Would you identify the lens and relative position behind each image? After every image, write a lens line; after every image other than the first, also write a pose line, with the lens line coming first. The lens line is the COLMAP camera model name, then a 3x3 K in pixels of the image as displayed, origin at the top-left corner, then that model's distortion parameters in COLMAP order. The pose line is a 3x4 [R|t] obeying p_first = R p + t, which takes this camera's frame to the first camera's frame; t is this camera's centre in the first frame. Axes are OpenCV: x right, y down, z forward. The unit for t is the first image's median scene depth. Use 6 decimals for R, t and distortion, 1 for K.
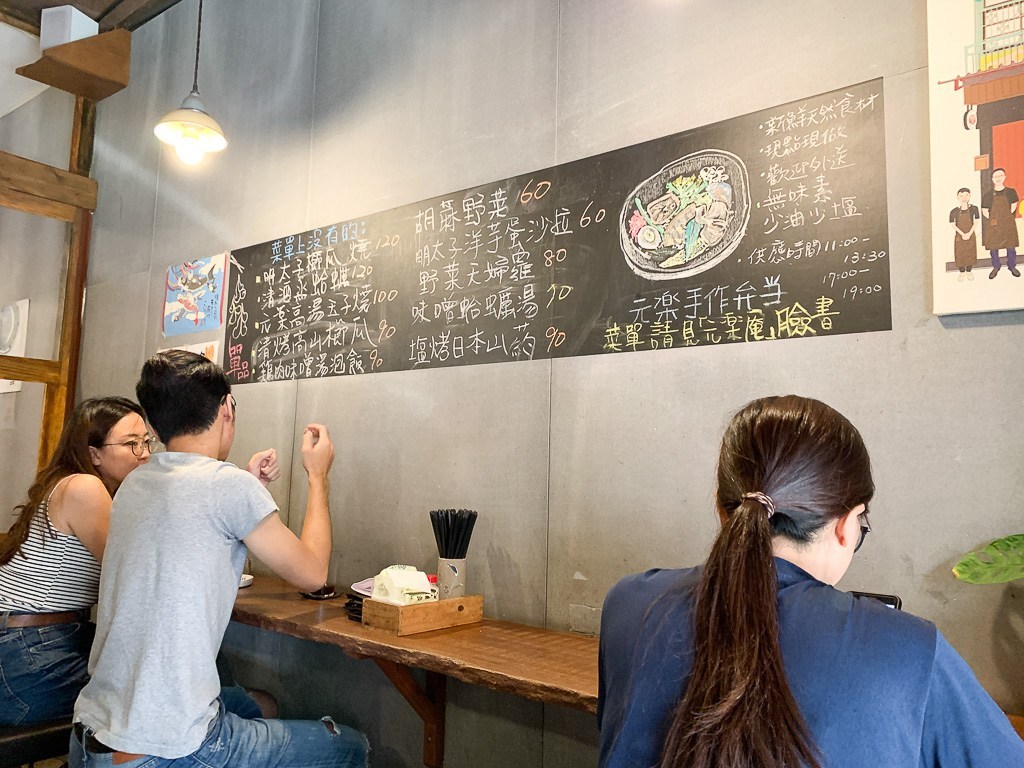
lens RADIAL K [[781.5, 0, 512.5], [0, 781.5, 383.8], [0, 0, 1]] dist [0.004430, -0.004878]
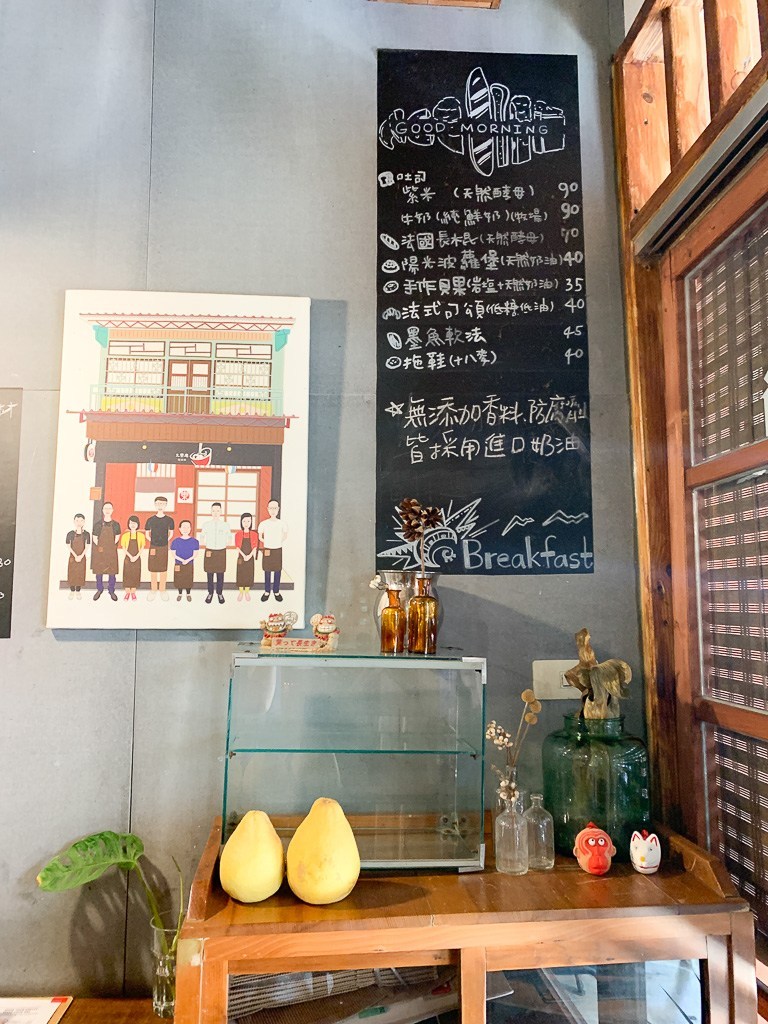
lens RADIAL K [[781.5, 0, 384.4], [0, 781.5, 510.7], [0, 0, 1]] dist [0.004430, -0.004878]
pose [[0.746977, 0.052032, 0.662811, 0.166835], [-0.049239, 0.998525, -0.022895, -0.254939], [-0.663024, -0.015534, 0.748437, -0.118884]]
